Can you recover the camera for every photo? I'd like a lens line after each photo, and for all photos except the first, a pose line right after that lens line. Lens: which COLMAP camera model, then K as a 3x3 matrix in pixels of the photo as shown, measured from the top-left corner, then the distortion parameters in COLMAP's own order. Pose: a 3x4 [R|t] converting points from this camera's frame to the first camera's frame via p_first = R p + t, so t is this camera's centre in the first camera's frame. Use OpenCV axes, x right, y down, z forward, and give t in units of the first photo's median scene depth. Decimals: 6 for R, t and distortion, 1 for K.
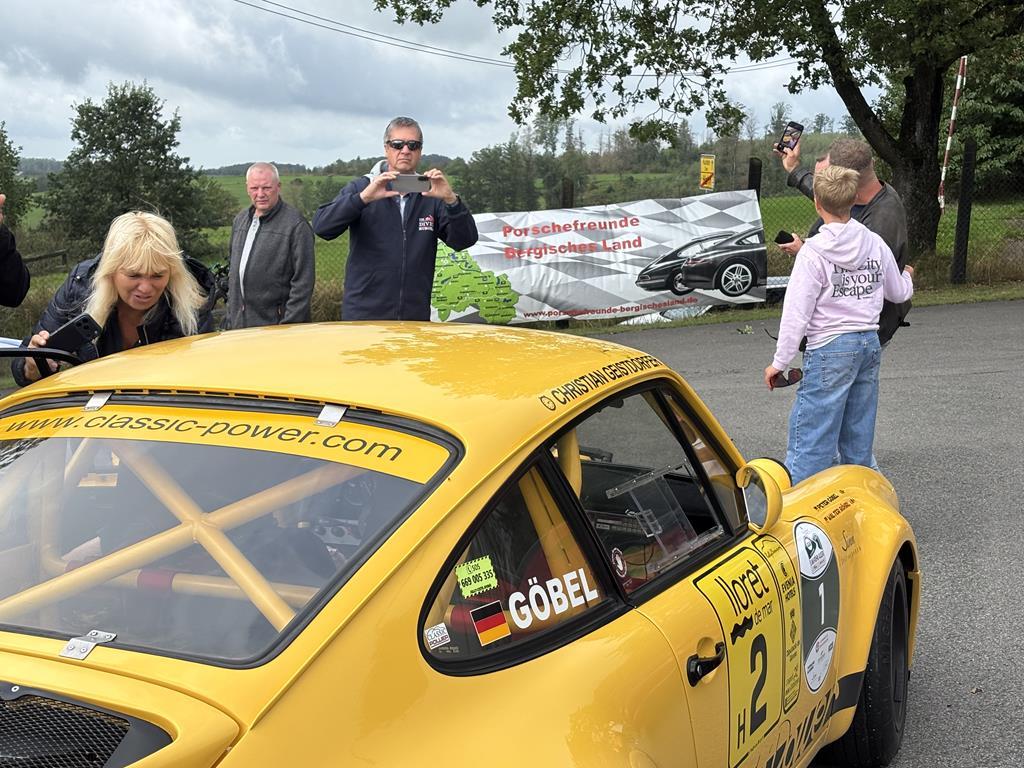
lens RADIAL K [[1612.2, 0, 512.0], [0, 1612.2, 384.0], [0, 0, 1]] dist [0.149914, 0.011994]
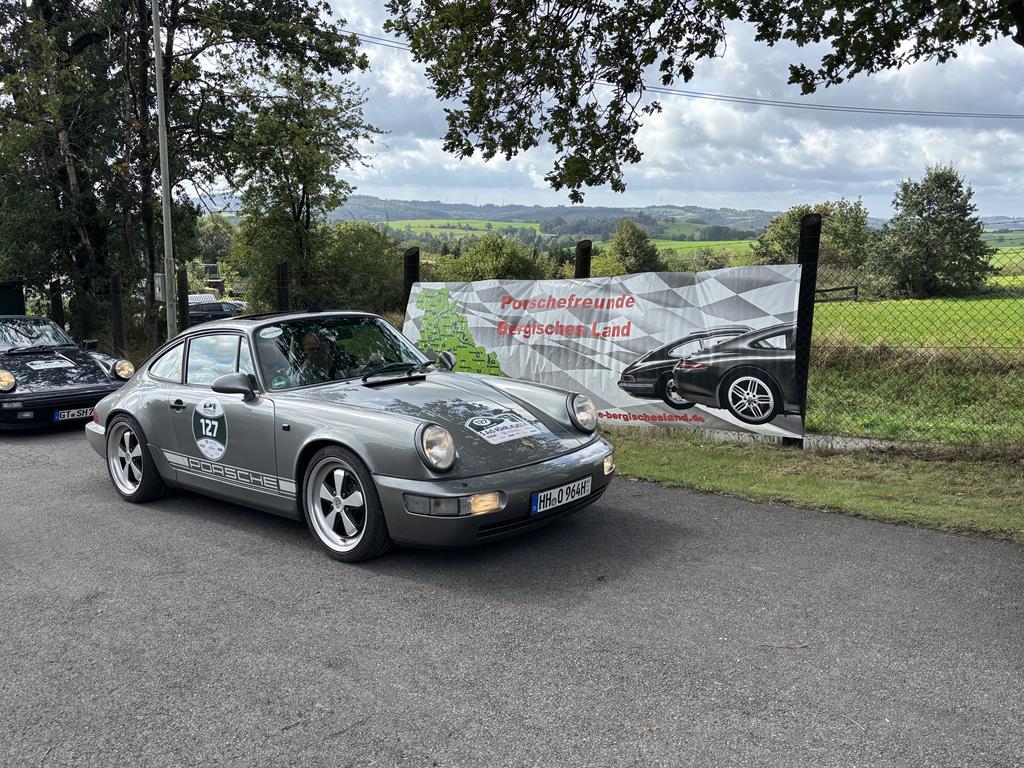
lens RADIAL K [[875.6, 0, 512.0], [0, 875.6, 384.0], [0, 0, 1]] dist [0.047632, -0.004252]
pose [[0.647078, 0.139889, -0.749481, 0.346512], [-0.105595, 0.989993, 0.093612, -0.094815], [0.755076, 0.018567, 0.655375, 0.696545]]
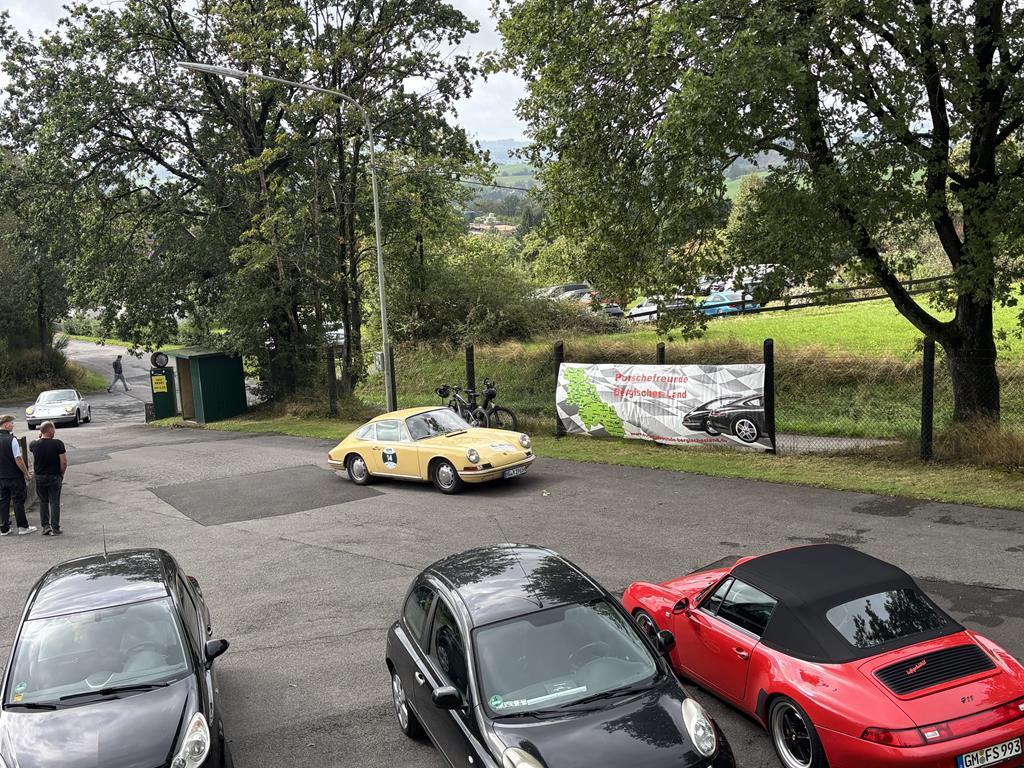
lens RADIAL K [[1229.8, 0, 498.0], [0, 1229.8, 385.5], [0, 0, 1]] dist [0.059420, 0.017849]
pose [[0.584823, 0.117788, -0.802564, 0.830779], [-0.039851, 0.992378, 0.116607, -0.212077], [0.810182, -0.036211, 0.585059, 0.249730]]
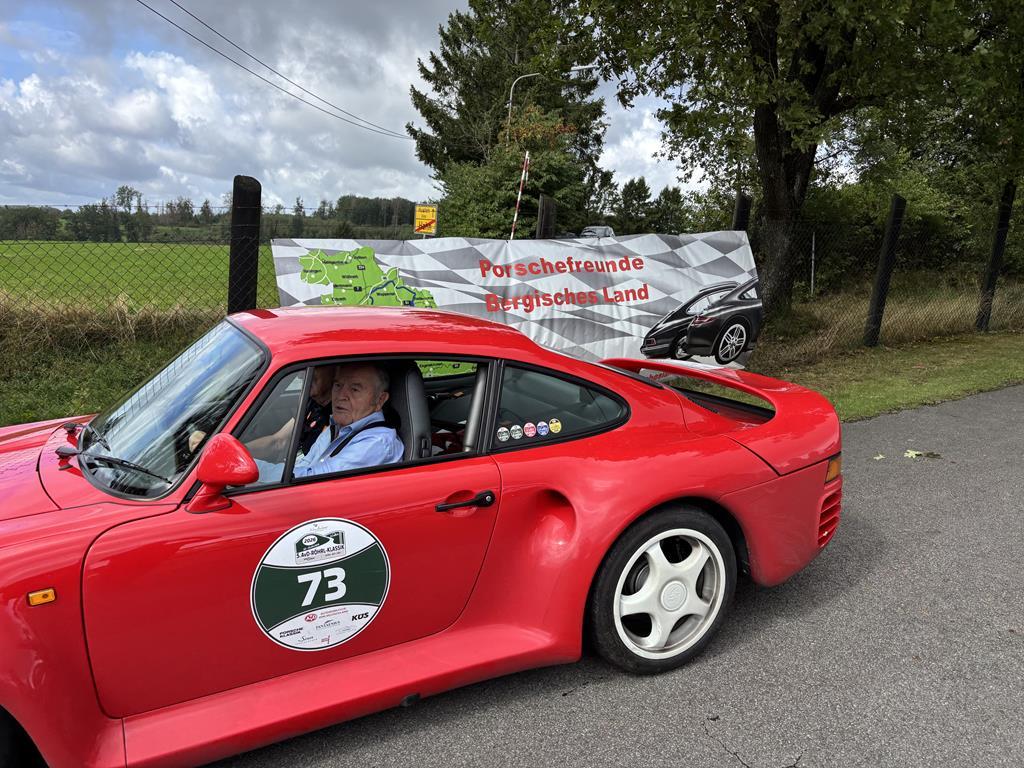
lens RADIAL K [[779.6, 0, 512.0], [0, 779.6, 384.0], [0, 0, 1]] dist [0.046139, -0.007683]
pose [[0.887231, -0.020030, 0.460890, -0.135053], [-0.005512, 0.998525, 0.054006, -0.065255], [-0.461292, -0.050456, 0.885813, 0.714977]]
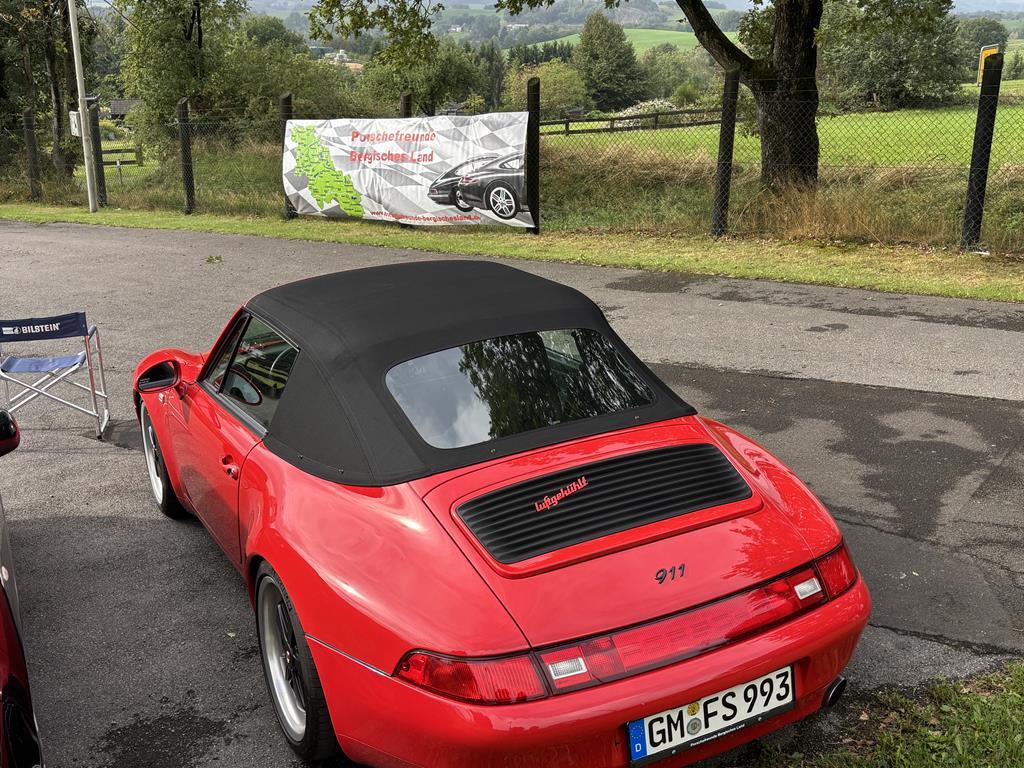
lens RADIAL K [[1106.4, 0, 511.7], [0, 1106.4, 405.6], [0, 0, 1]] dist [0.332627, -1.178377]
pose [[0.671445, 0.240346, -0.700996, 0.675602], [-0.089215, 0.965281, 0.245506, -0.115739], [0.735664, -0.102304, 0.669576, 0.520683]]
